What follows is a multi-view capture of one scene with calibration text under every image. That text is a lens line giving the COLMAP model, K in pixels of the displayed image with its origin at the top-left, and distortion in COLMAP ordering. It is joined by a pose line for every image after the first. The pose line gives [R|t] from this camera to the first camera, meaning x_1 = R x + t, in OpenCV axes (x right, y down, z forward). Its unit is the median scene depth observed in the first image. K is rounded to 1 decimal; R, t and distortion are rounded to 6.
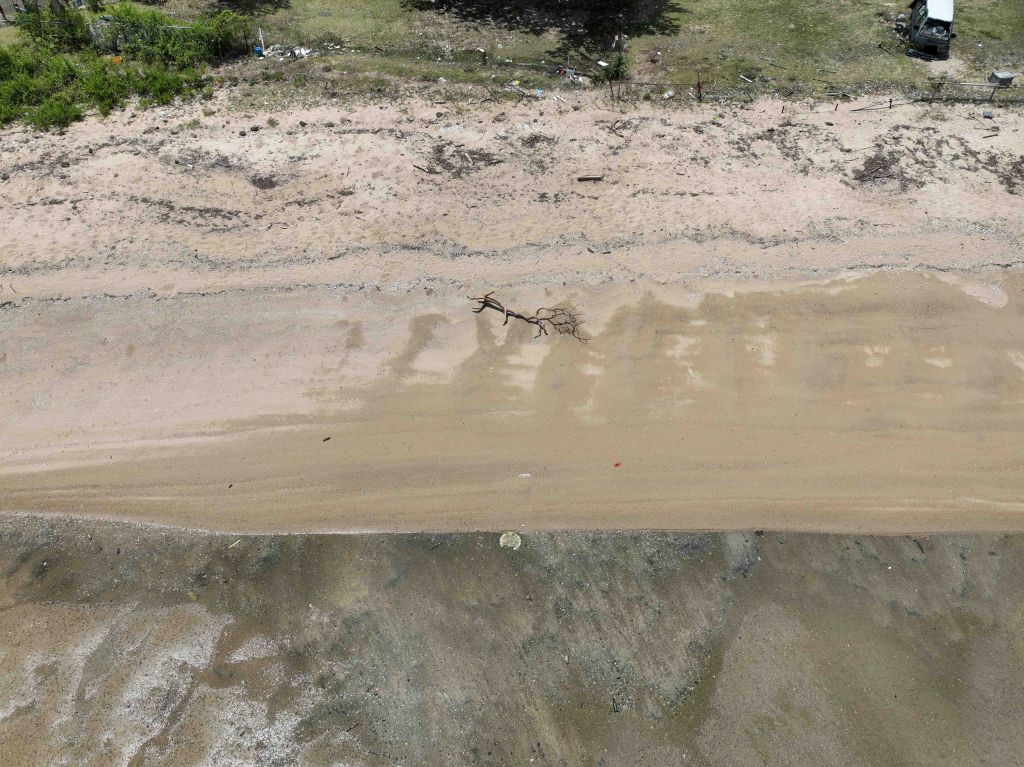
lens RADIAL K [[722.0, 0, 510.6], [0, 722.0, 385.6], [0, 0, 1]] dist [0.007307, 0.008615]
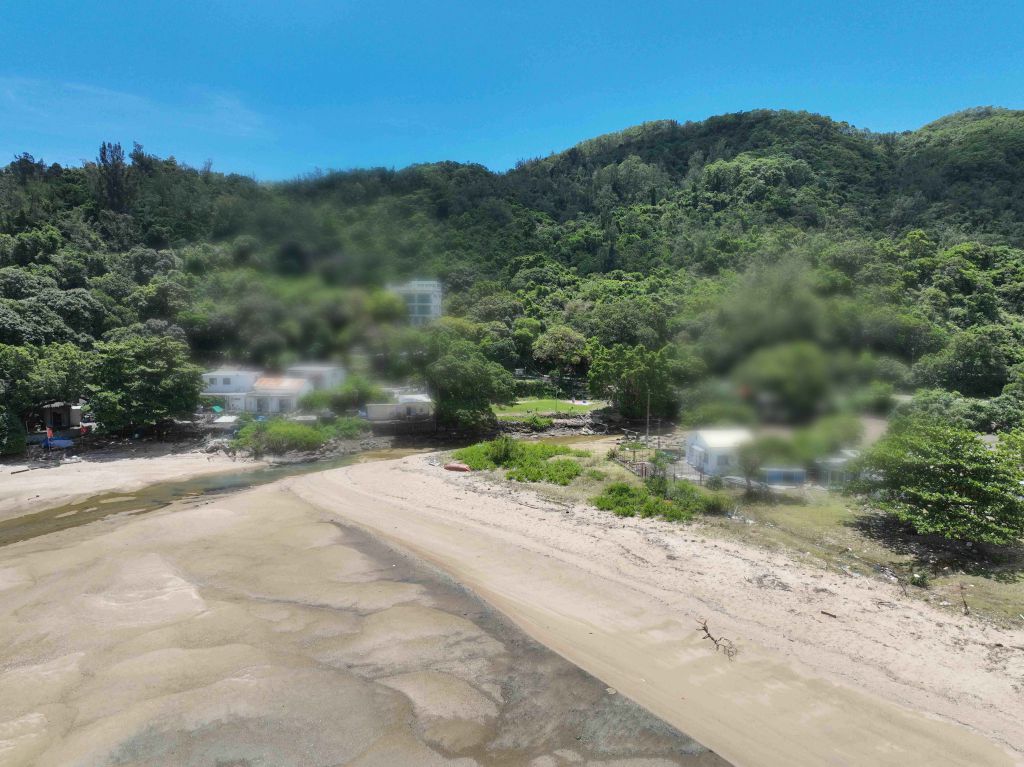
lens RADIAL K [[722.0, 0, 512.0], [0, 722.0, 384.1], [0, 0, 1]] dist [0.007307, 0.008615]
pose [[0.563833, 0.078705, -0.822130, 0.945342], [-0.592814, 0.731659, -0.336520, 0.280039], [0.575034, 0.677112, 0.459191, -0.454882]]
